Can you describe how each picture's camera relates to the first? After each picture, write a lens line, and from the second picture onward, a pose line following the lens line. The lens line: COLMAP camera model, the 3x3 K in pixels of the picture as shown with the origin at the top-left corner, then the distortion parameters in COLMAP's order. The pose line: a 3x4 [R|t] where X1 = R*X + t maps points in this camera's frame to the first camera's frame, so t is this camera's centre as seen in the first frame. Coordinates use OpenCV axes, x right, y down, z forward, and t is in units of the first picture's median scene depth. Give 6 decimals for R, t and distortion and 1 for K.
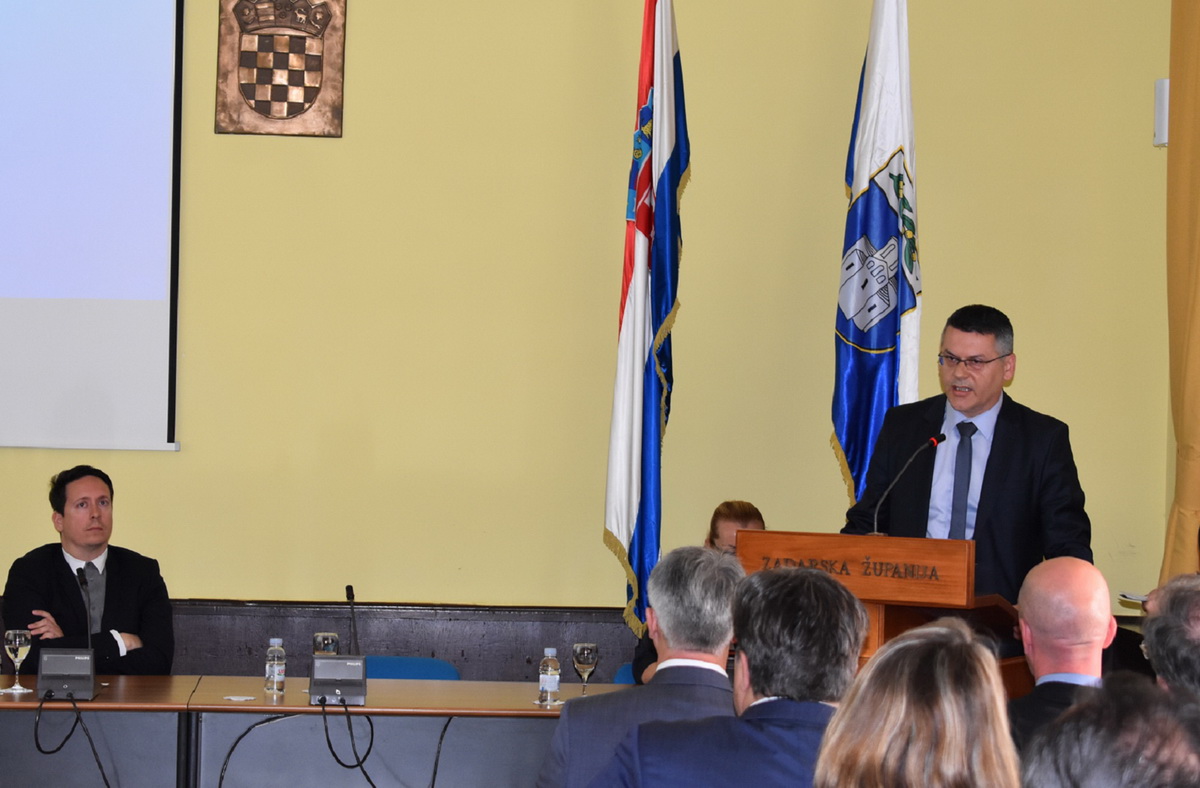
lens RADIAL K [[2968.0, 0, 598.1], [0, 2968.0, 389.6], [0, 0, 1]] dist [0.025344, 0.000000]
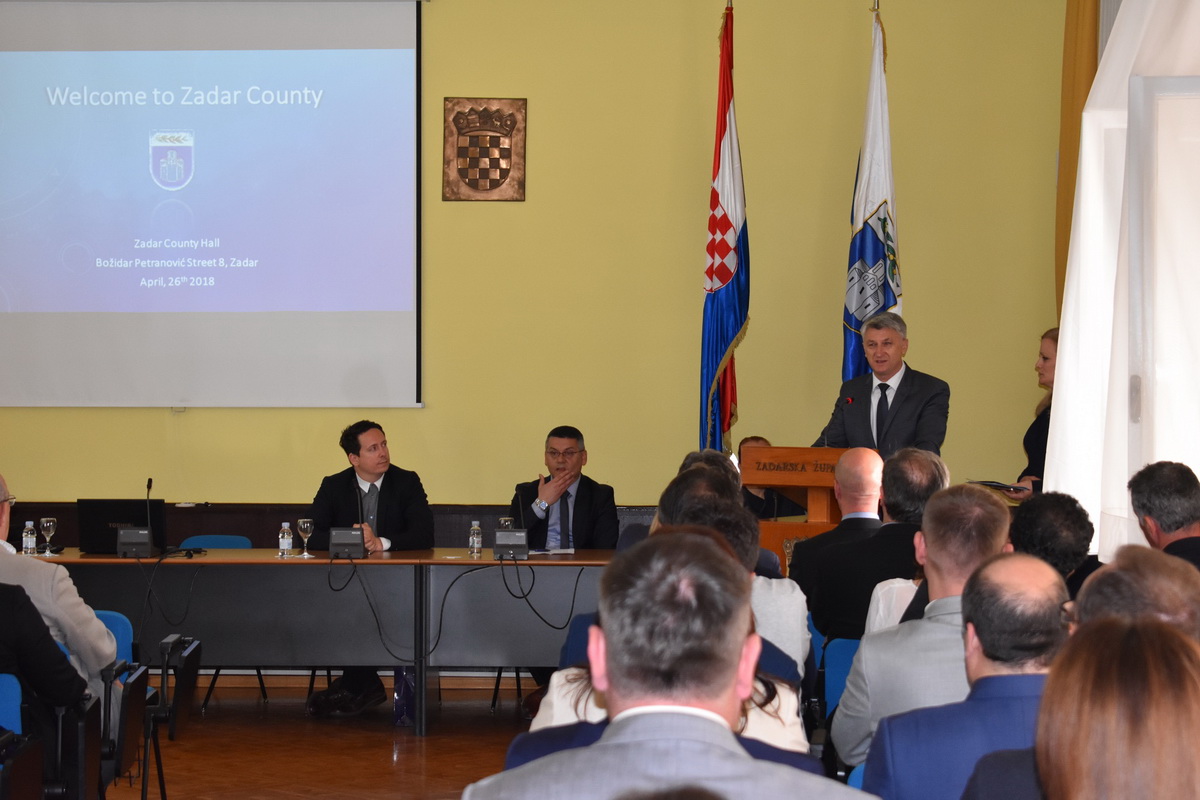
lens RADIAL K [[2968.0, 0, 601.2], [0, 2968.0, 402.3], [0, 0, 1]] dist [0.025344, 0.000000]
pose [[0.992927, -0.017641, -0.117406, 0.133784], [0.019152, 0.999747, 0.011754, 0.001459], [0.117169, -0.013919, 0.993014, -0.528709]]
